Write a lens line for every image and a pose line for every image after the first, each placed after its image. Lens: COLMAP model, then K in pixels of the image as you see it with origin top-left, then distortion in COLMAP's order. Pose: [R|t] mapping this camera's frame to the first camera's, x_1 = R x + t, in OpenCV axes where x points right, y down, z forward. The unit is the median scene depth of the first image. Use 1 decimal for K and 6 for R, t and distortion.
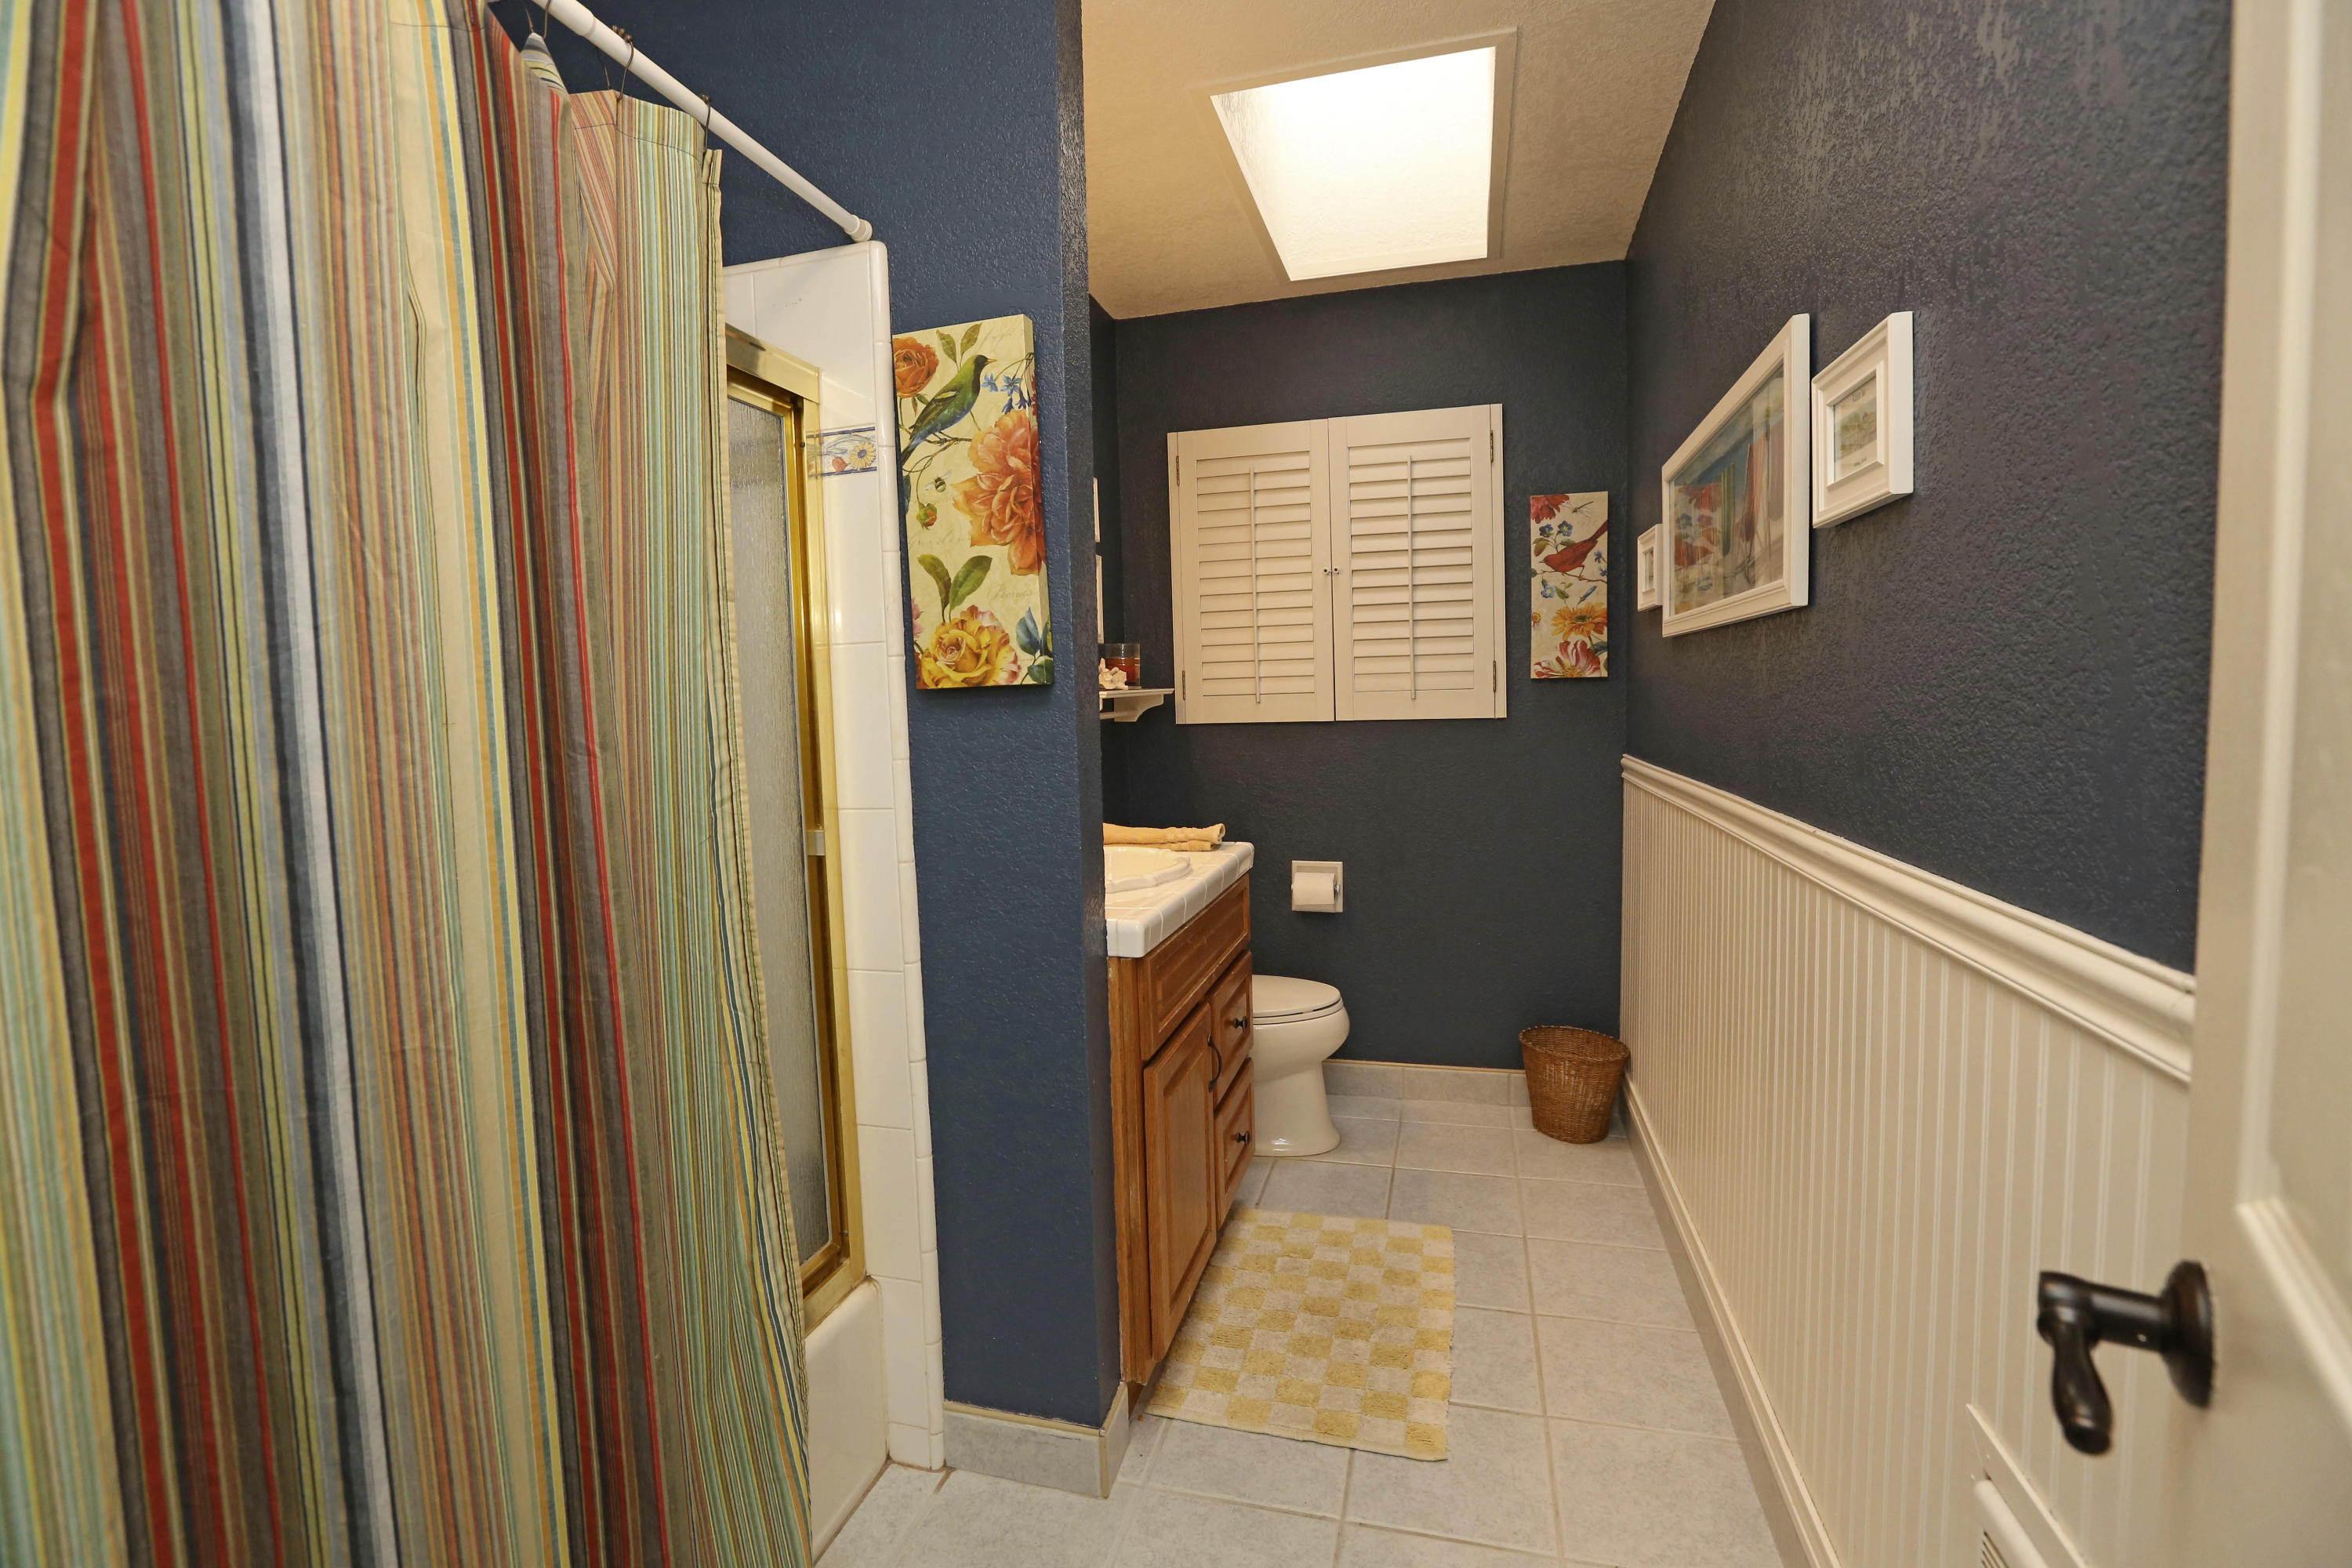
lens RADIAL K [[1052.9, 0, 1176.5], [0, 1052.9, 779.5], [0, 0, 1]] dist [-0.023597, 0.000957]
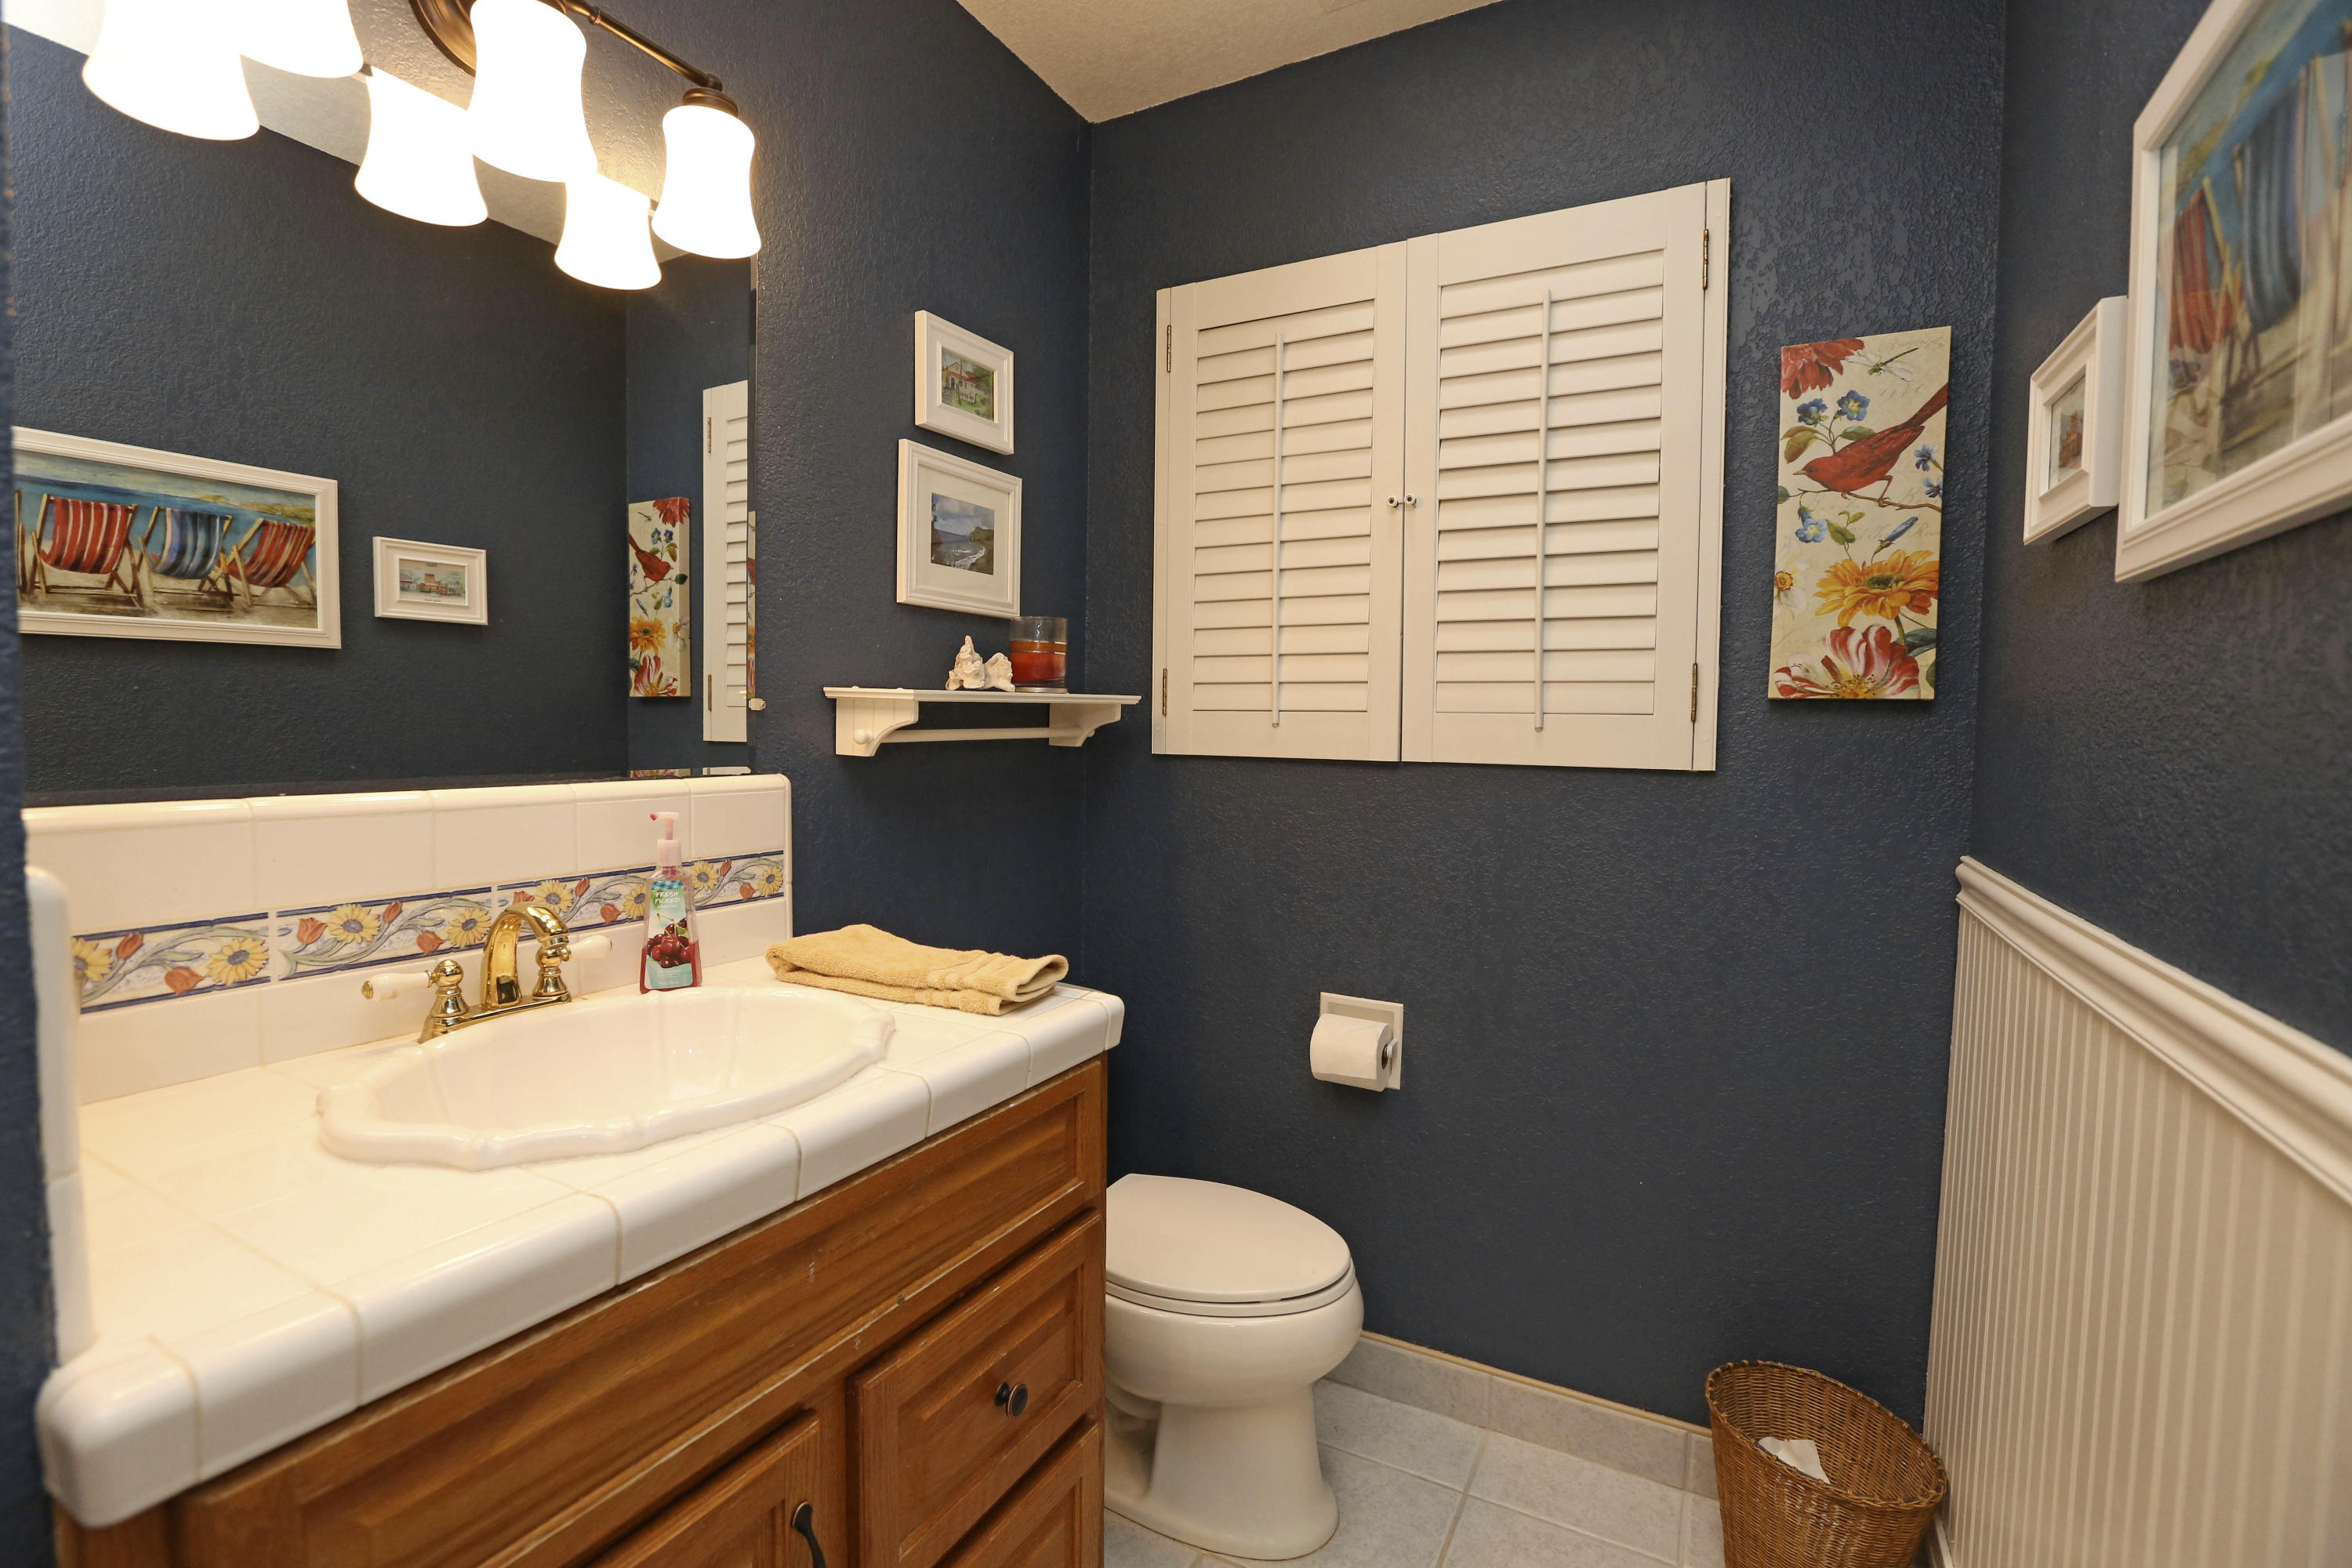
lens RADIAL K [[1052.9, 0, 1175.3], [0, 1052.9, 777.7], [0, 0, 1]] dist [-0.023597, 0.000957]
pose [[0.973048, 0.054045, -0.224181, 0.171903], [-0.059785, 0.998032, -0.018893, -0.030074], [0.222719, 0.031787, 0.974364, 0.436525]]
